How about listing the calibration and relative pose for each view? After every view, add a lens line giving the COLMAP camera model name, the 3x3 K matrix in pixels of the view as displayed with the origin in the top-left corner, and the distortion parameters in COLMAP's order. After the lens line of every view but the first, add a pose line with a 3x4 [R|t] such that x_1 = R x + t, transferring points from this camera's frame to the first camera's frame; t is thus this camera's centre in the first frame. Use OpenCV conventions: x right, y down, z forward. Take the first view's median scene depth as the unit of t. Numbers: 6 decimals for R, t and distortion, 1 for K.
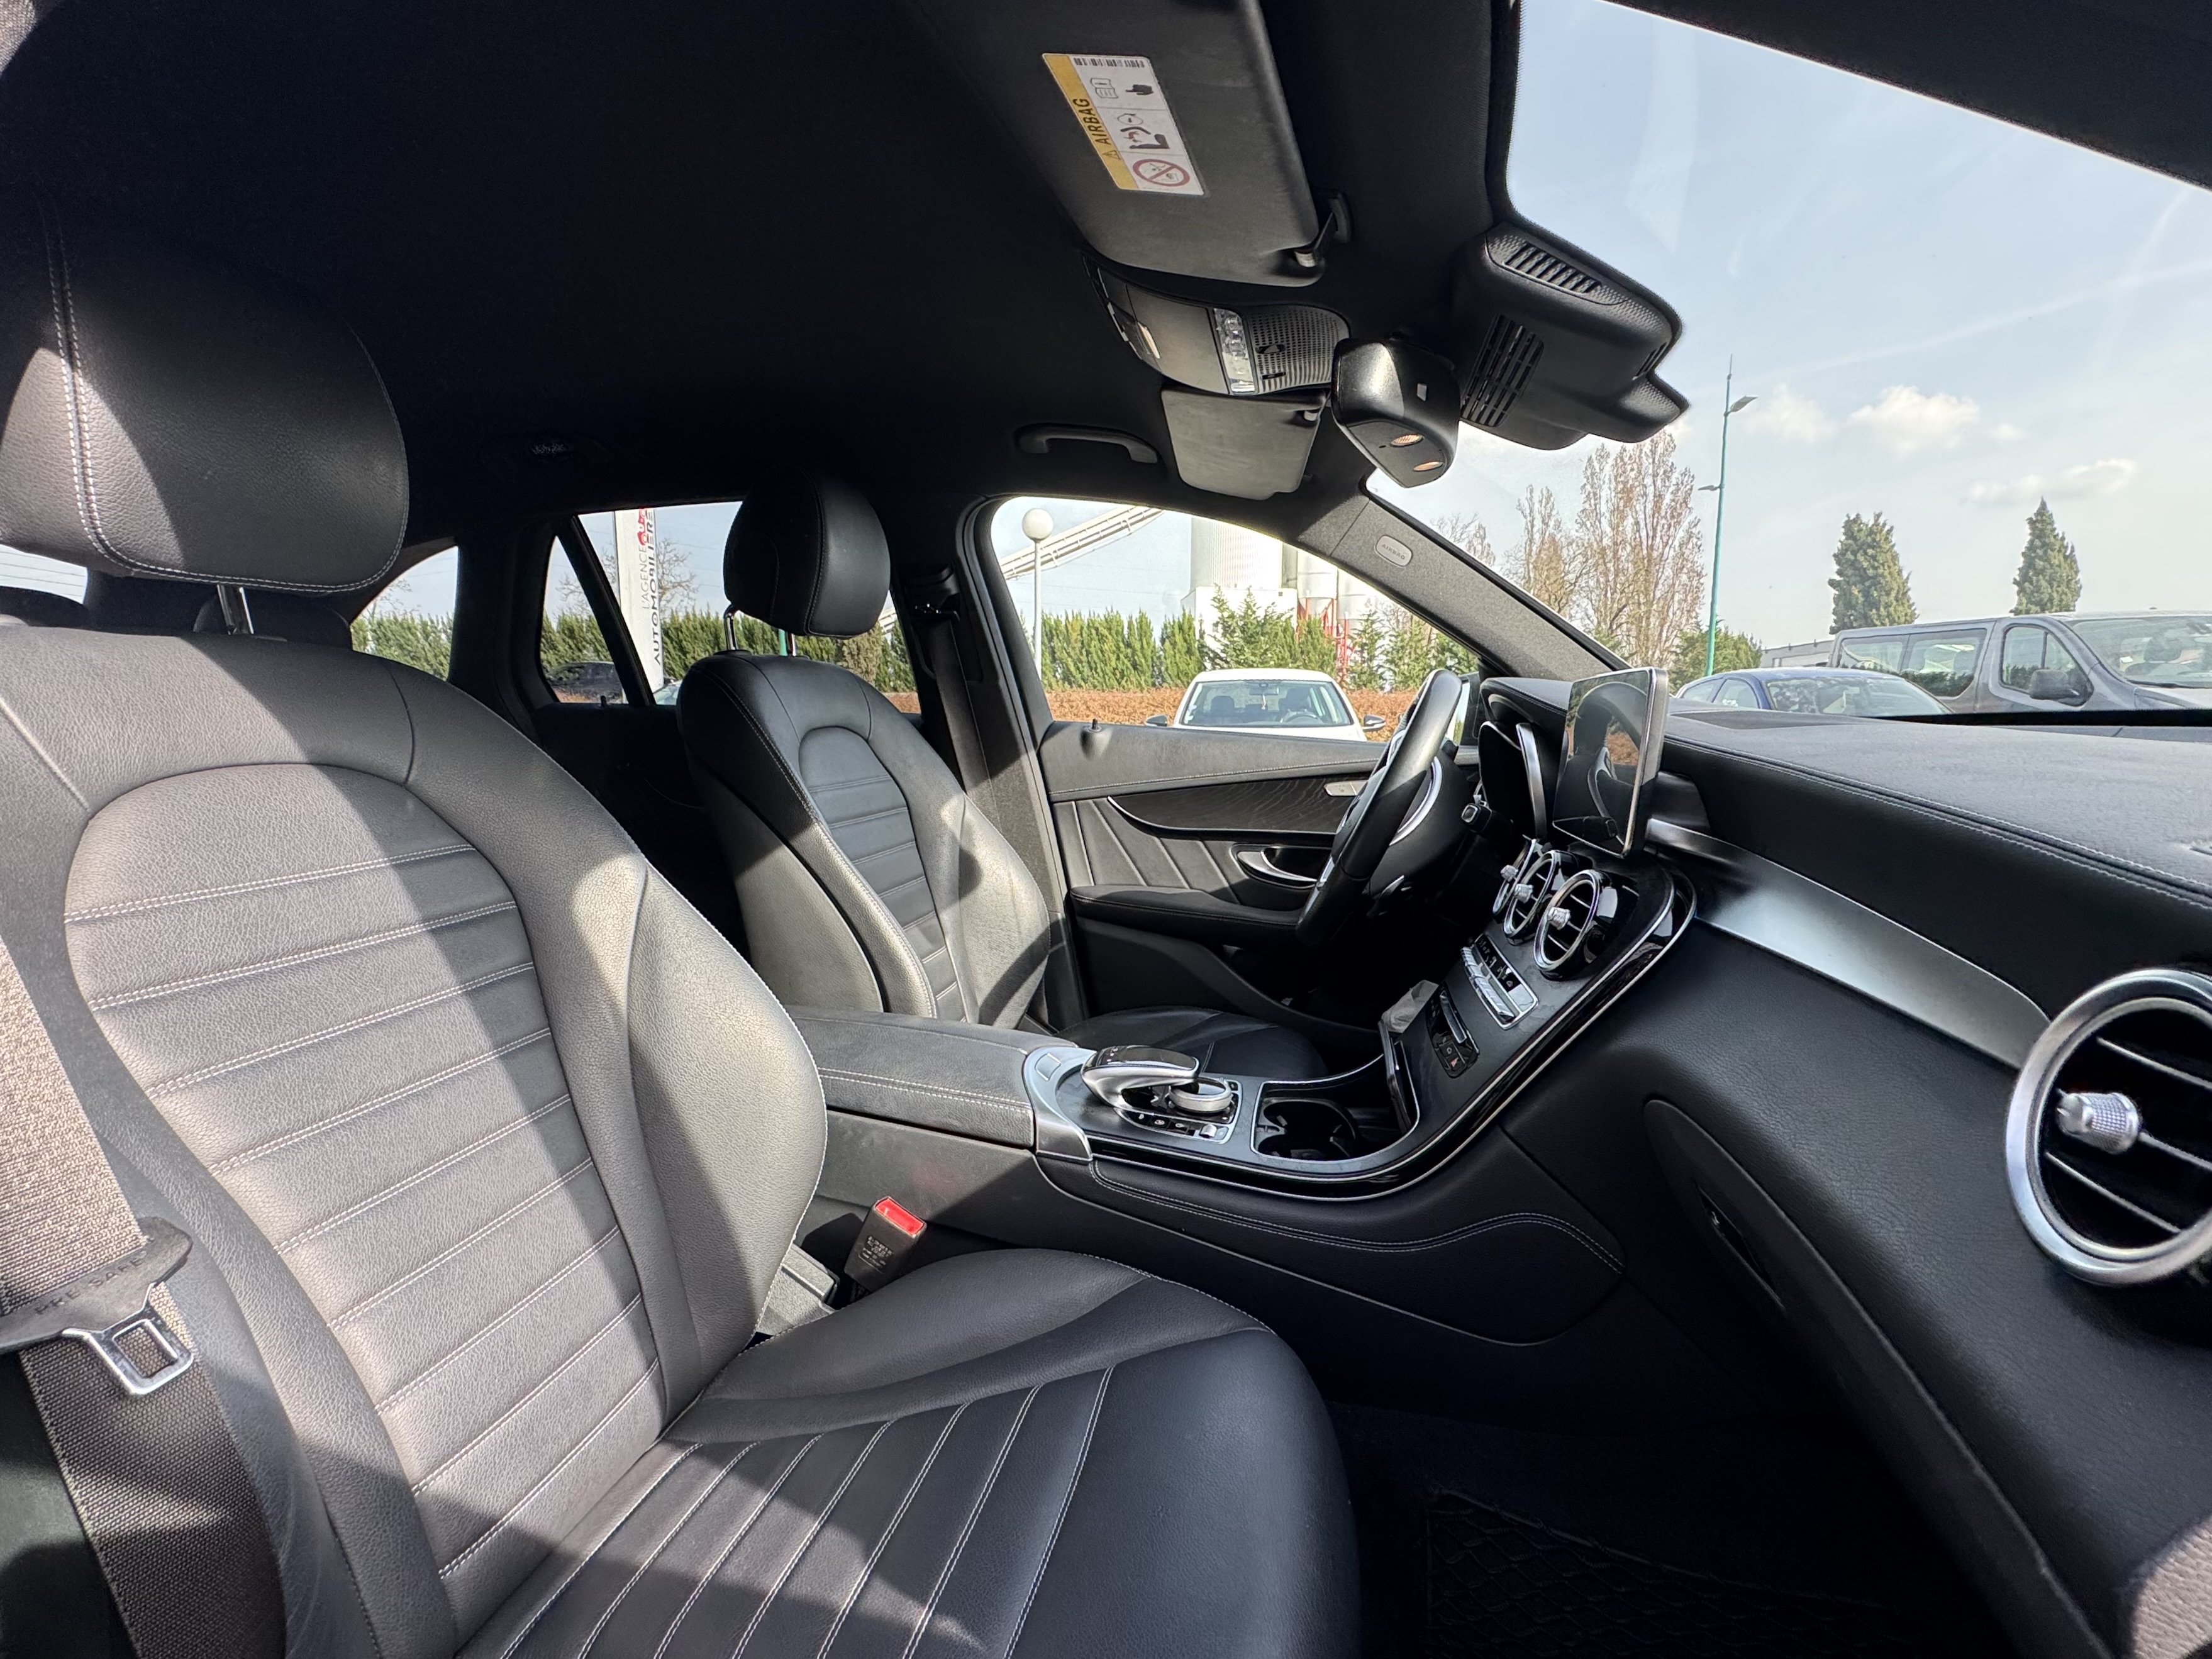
lens RADIAL K [[1026.7, 0, 1106.0], [0, 1026.7, 829.5], [0, 0, 1]] dist [-0.002847, 0.000134]
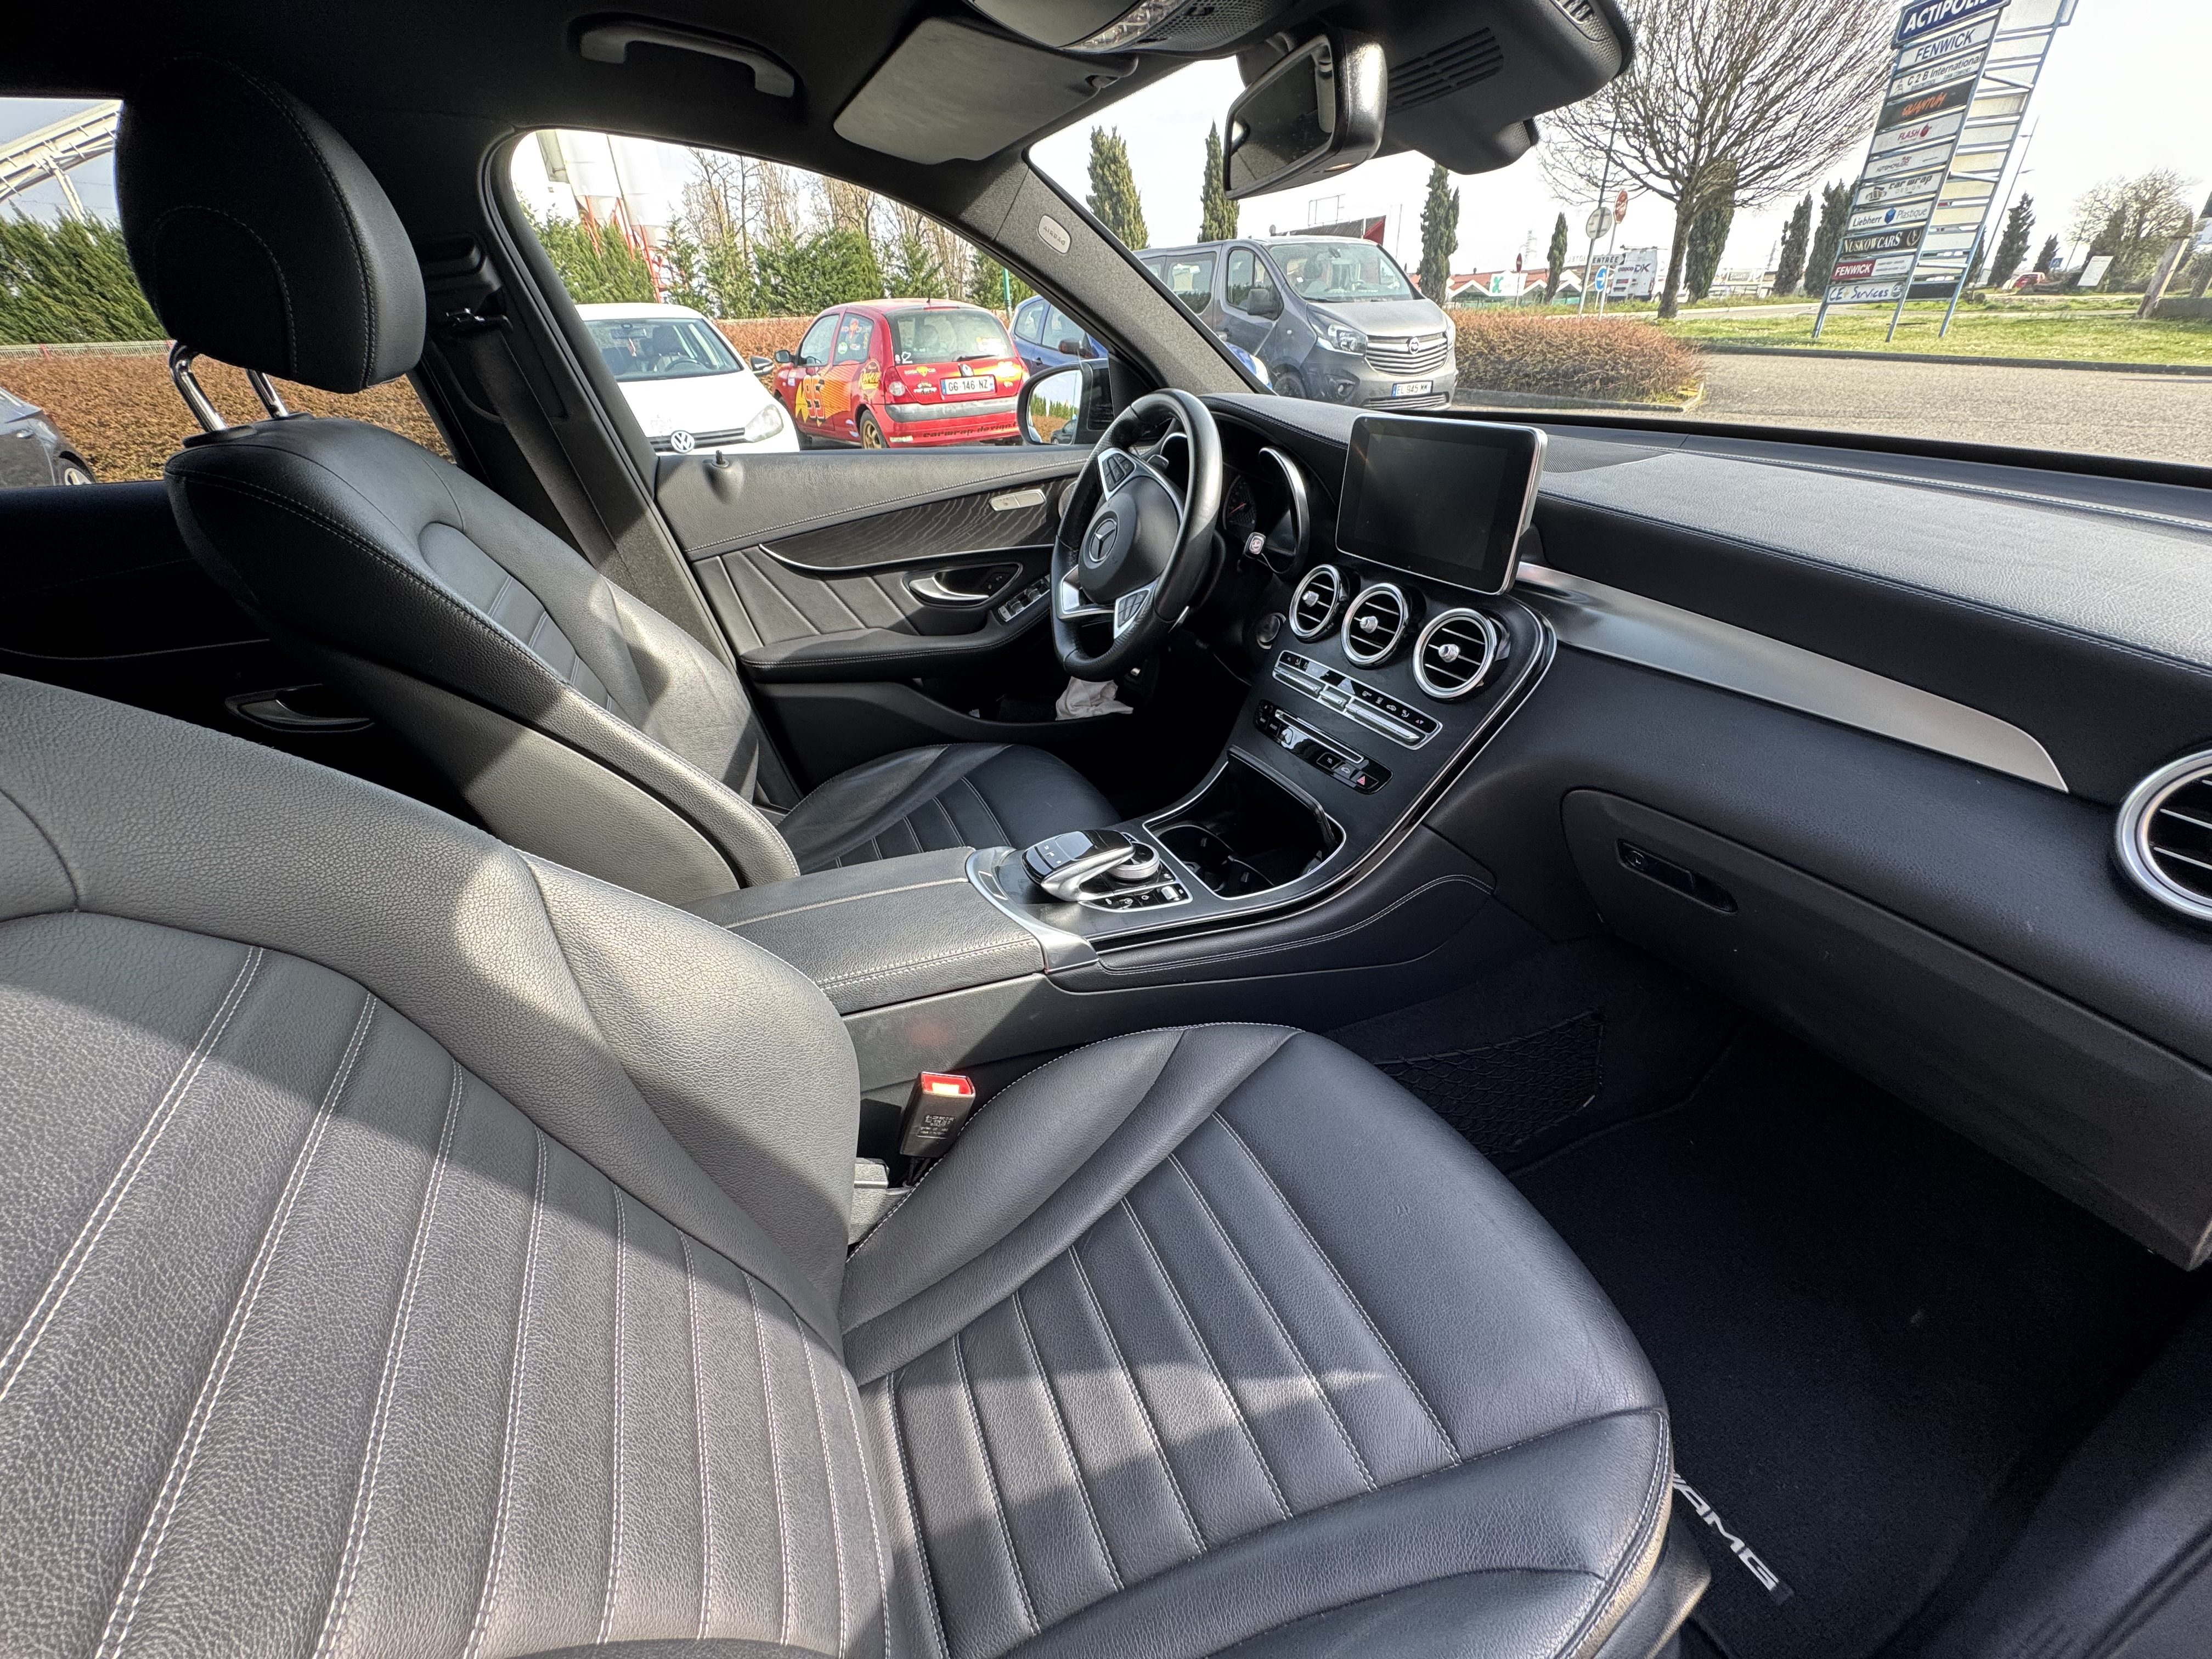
lens RADIAL K [[887.2, 0, 1104.8], [0, 887.2, 838.3], [0, 0, 1]] dist [-0.002324, -0.000056]
pose [[0.800771, -0.331200, 0.499073, -0.233346], [0.107873, 0.899336, 0.423742, -0.099497], [-0.589177, -0.285484, 0.755890, 0.179376]]
